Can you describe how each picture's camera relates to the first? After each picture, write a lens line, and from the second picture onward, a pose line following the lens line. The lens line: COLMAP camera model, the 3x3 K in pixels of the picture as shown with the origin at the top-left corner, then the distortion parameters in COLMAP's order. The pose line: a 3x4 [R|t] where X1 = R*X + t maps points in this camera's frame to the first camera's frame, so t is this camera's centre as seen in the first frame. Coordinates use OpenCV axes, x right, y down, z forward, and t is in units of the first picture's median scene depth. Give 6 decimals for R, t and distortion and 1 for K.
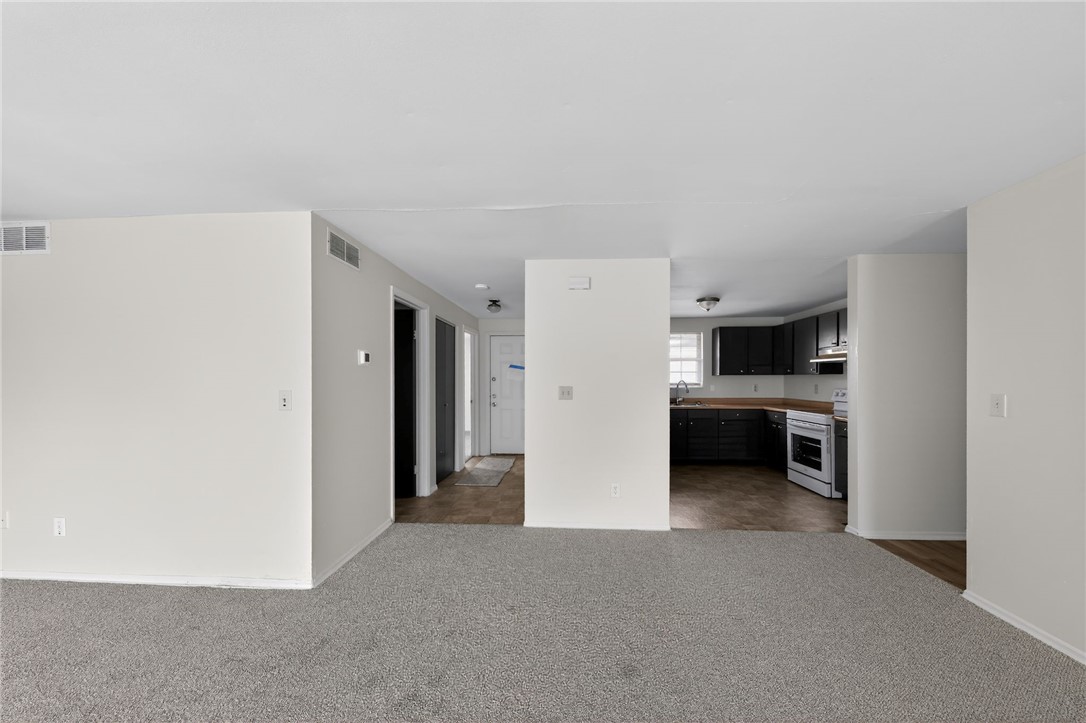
lens RADIAL K [[382.2, 0, 543.7], [0, 382.2, 378.1], [0, 0, 1]] dist [0.009531, -0.003327]
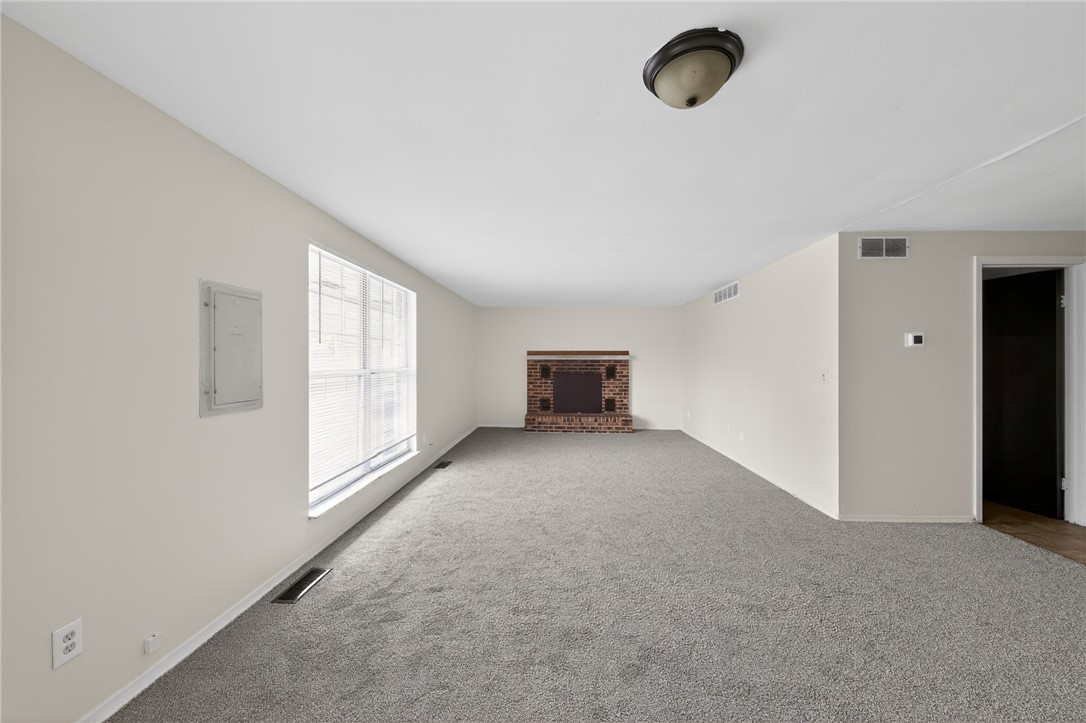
lens RADIAL K [[382.2, 0, 540.4], [0, 382.2, 363.0], [0, 0, 1]] dist [0.009531, -0.003327]
pose [[-0.002854, 0.006510, -0.999975, 0.503666], [0.001056, 0.999978, 0.006507, 0.000446], [0.999995, -0.001037, -0.002860, -0.007431]]
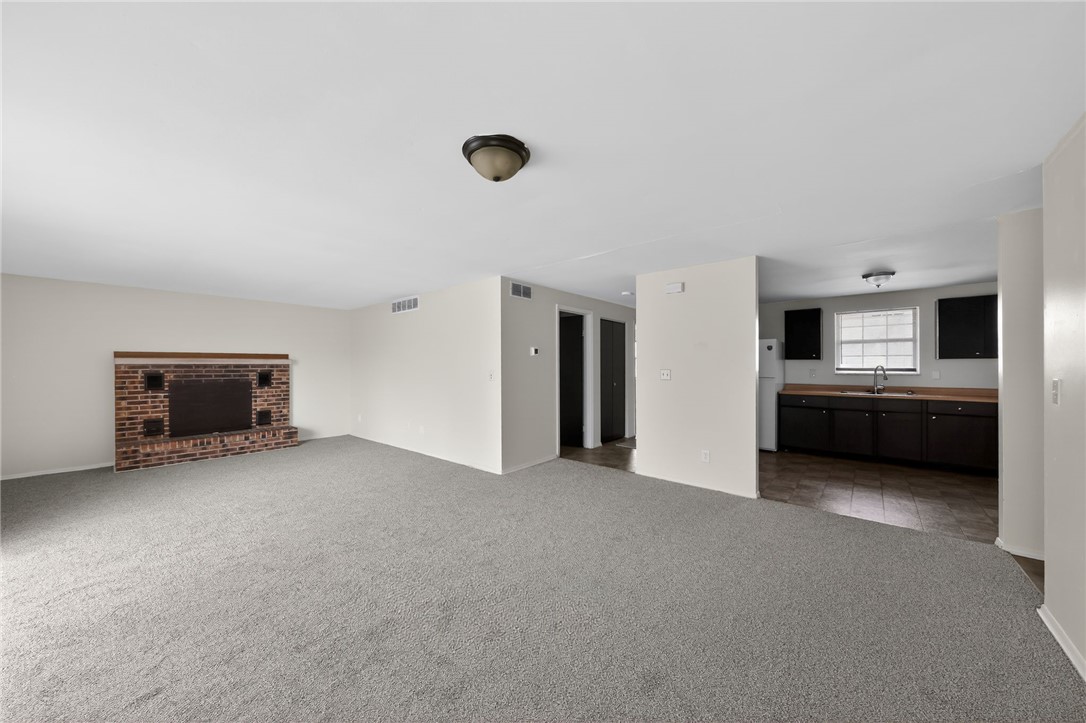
lens RADIAL K [[382.2, 0, 540.8], [0, 382.2, 363.5], [0, 0, 1]] dist [0.009531, -0.003327]
pose [[0.793049, -0.003578, -0.609147, 0.493984], [0.003251, 0.999993, -0.001641, 0.001870], [0.609149, -0.000679, 0.793056, -0.264527]]
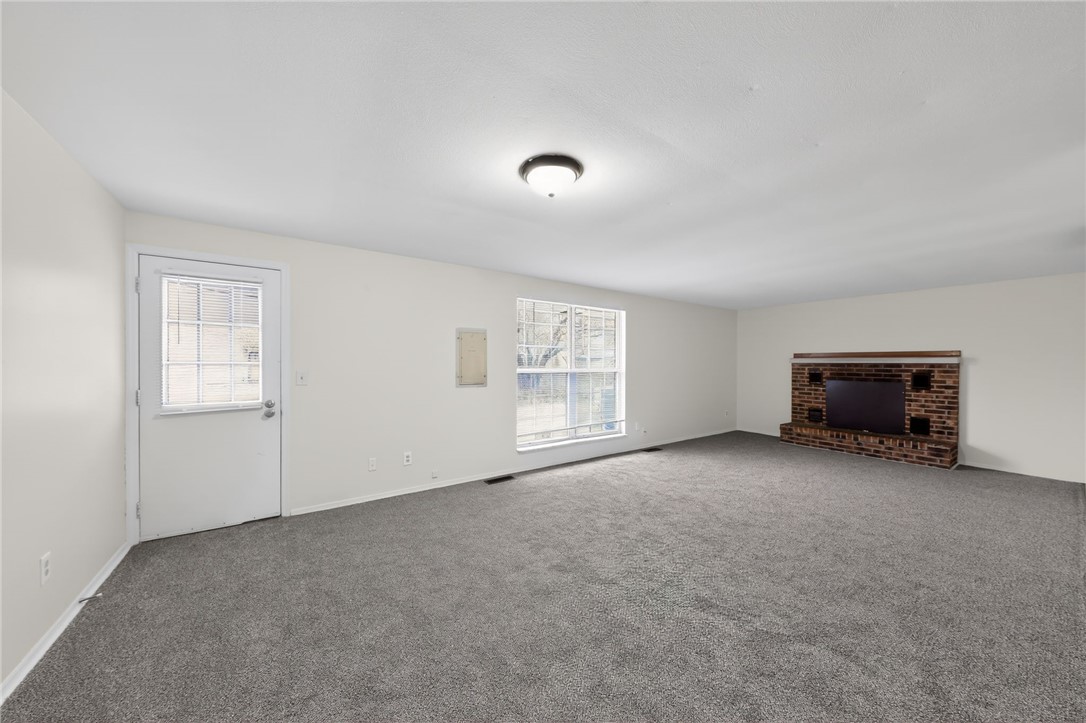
lens RADIAL K [[382.2, 0, 552.1], [0, 382.2, 366.9], [0, 0, 1]] dist [0.009531, -0.003327]
pose [[-0.781207, 0.005155, -0.624250, 0.494364], [-0.002842, 0.999926, 0.011814, -0.002843], [0.624265, 0.011004, -0.781135, 0.673767]]
